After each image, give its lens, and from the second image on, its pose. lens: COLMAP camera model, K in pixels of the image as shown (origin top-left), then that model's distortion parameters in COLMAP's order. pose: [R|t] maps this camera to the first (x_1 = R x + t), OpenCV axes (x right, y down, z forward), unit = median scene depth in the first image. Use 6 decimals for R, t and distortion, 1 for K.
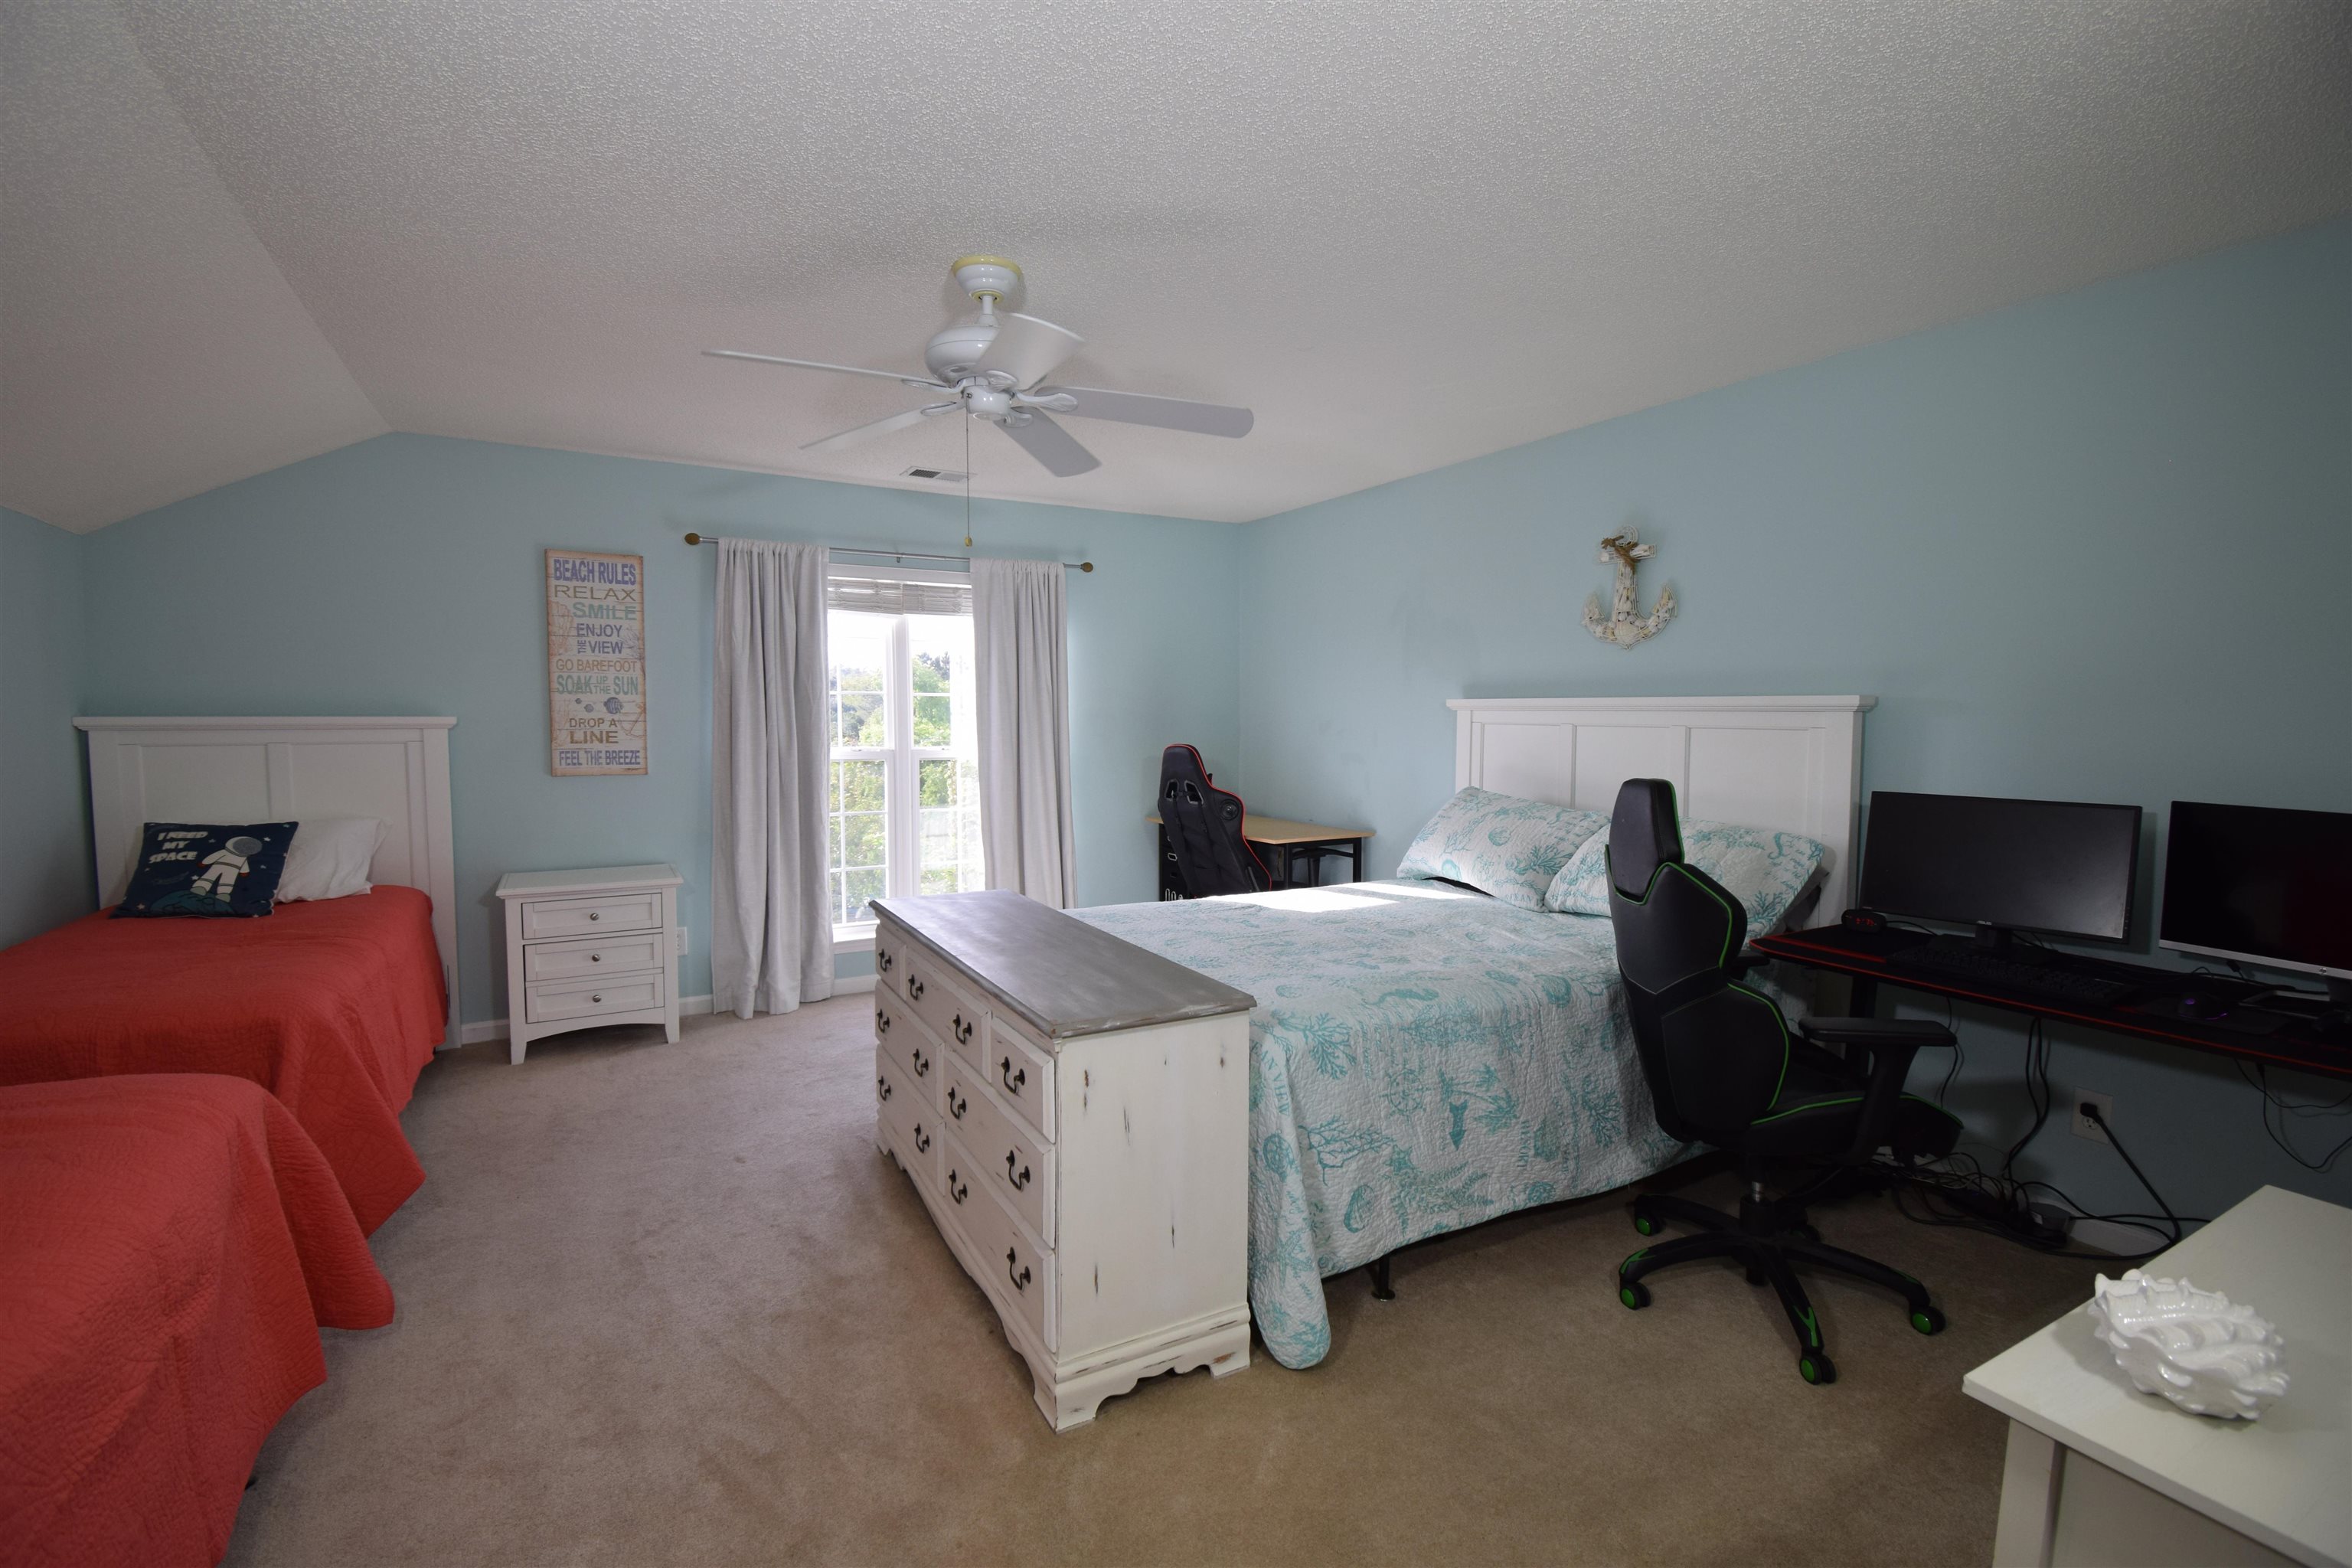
lens RADIAL K [[1036.2, 0, 1176.1], [0, 1036.2, 779.1], [0, 0, 1]] dist [0.019598, -0.024332]
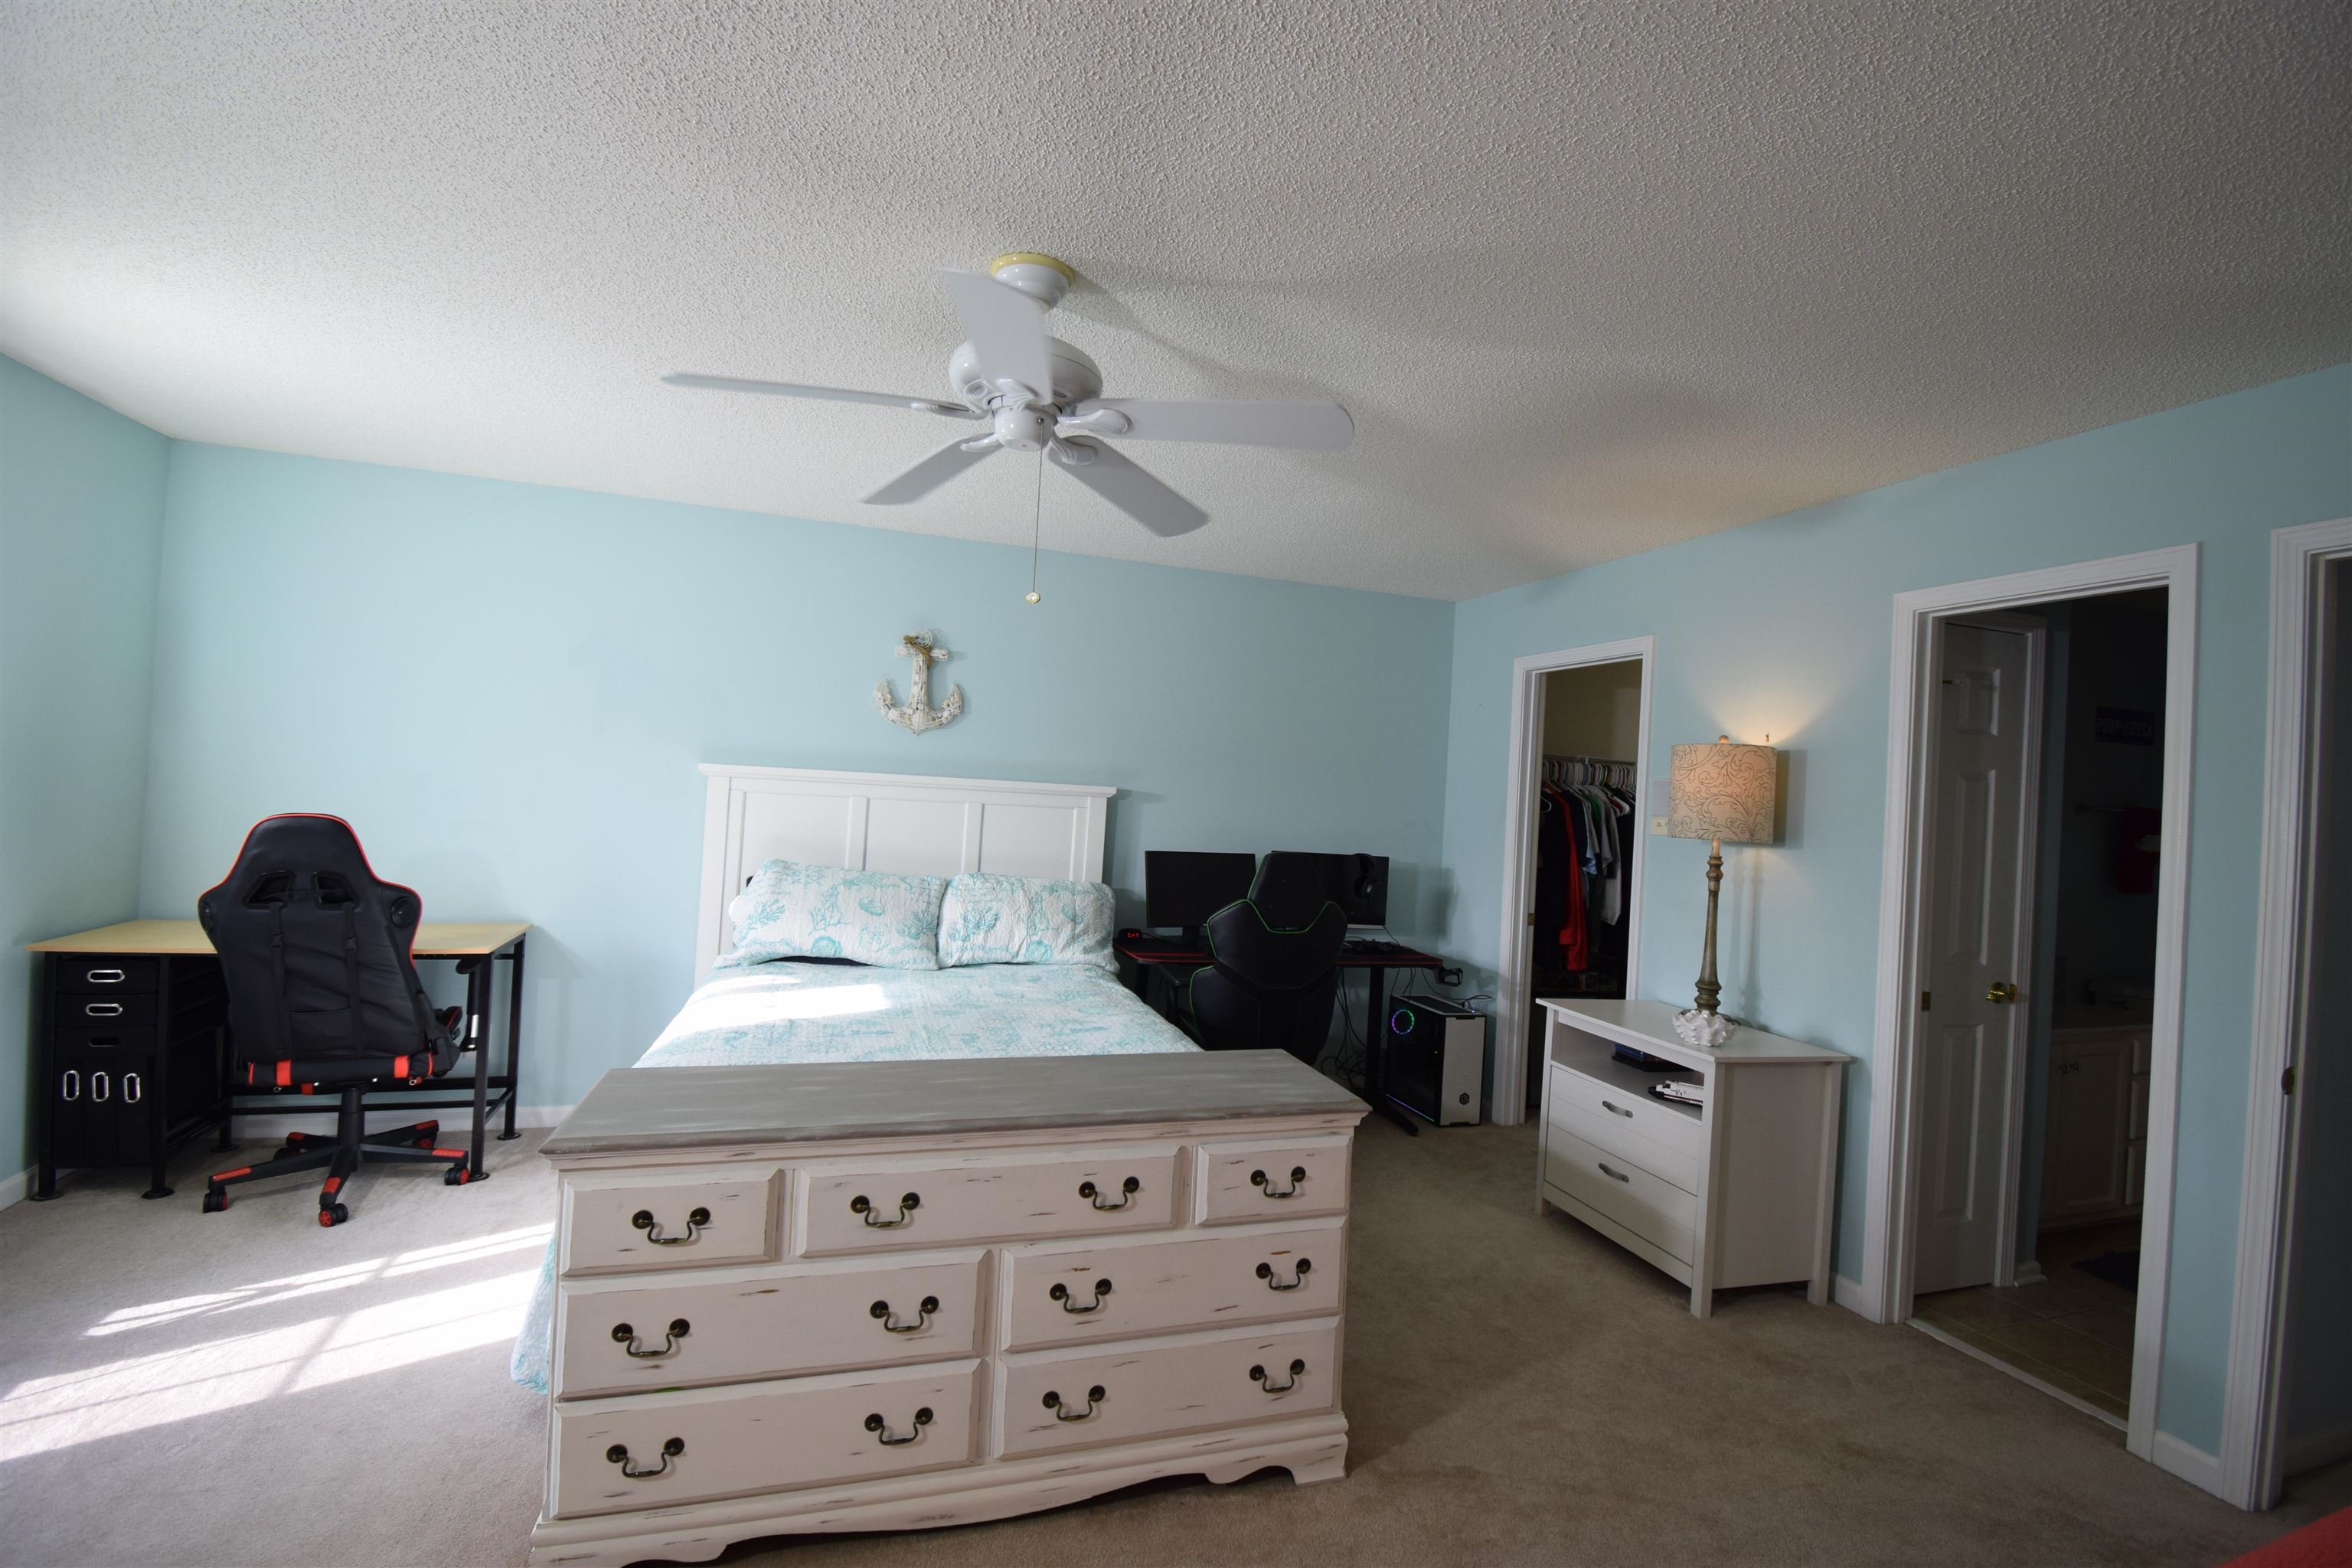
lens RADIAL K [[1036.2, 0, 1176.1], [0, 1036.2, 779.1], [0, 0, 1]] dist [0.019598, -0.024332]
pose [[0.192523, 0.021475, 0.981057, -0.655706], [0.009467, 0.999673, -0.023741, -0.045132], [-0.981247, 0.013858, 0.192257, 0.502291]]
